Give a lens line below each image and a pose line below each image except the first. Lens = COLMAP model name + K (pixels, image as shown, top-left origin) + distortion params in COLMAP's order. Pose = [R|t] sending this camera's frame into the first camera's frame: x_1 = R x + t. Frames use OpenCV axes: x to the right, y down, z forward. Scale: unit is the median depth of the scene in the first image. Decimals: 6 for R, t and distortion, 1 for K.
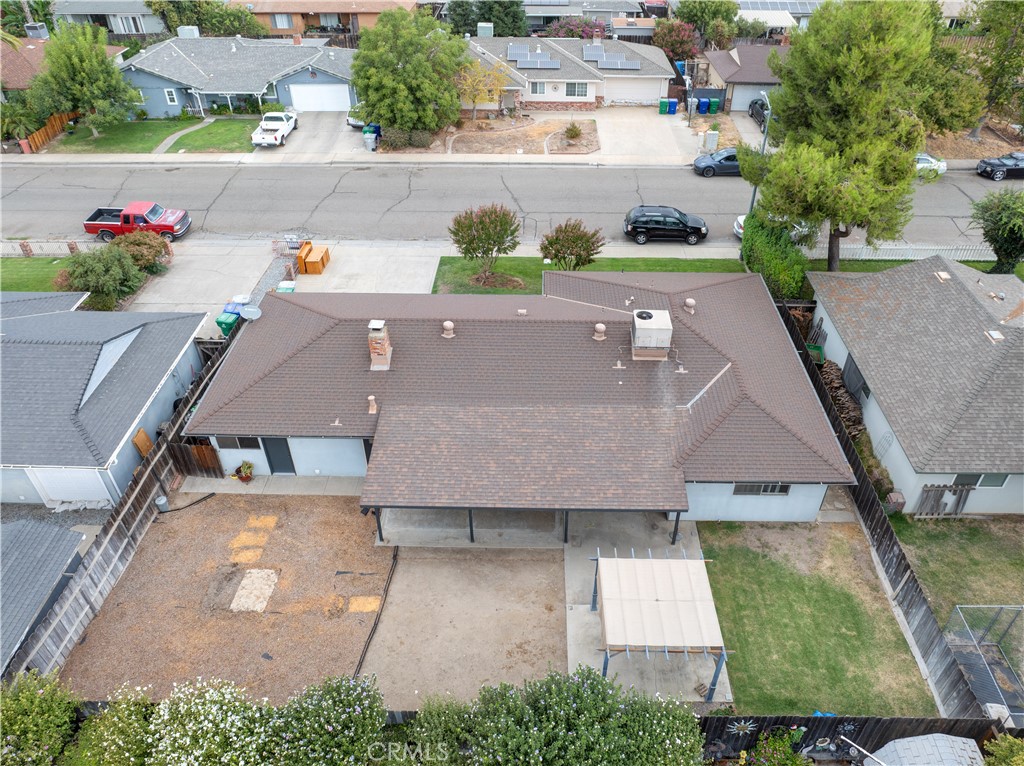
lens RADIAL K [[718.5, 0, 506.8], [0, 718.5, 397.5], [0, 0, 1]] dist [-0.063777, 0.041571]
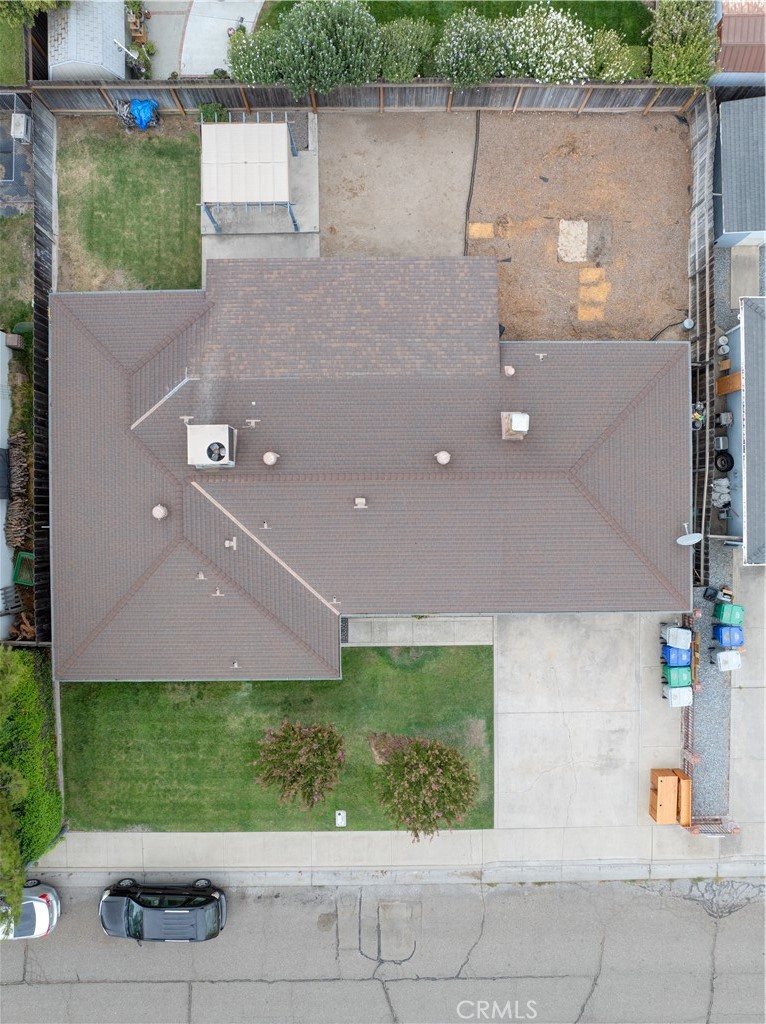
lens RADIAL K [[718.5, 0, 380.8], [0, 718.5, 534.5], [0, 0, 1]] dist [-0.063777, 0.041571]
pose [[-0.998134, 0.057834, -0.019585, 0.029929], [-0.051885, -0.634235, 0.771398, -0.973838], [0.032192, 0.770974, 0.636052, 0.598691]]
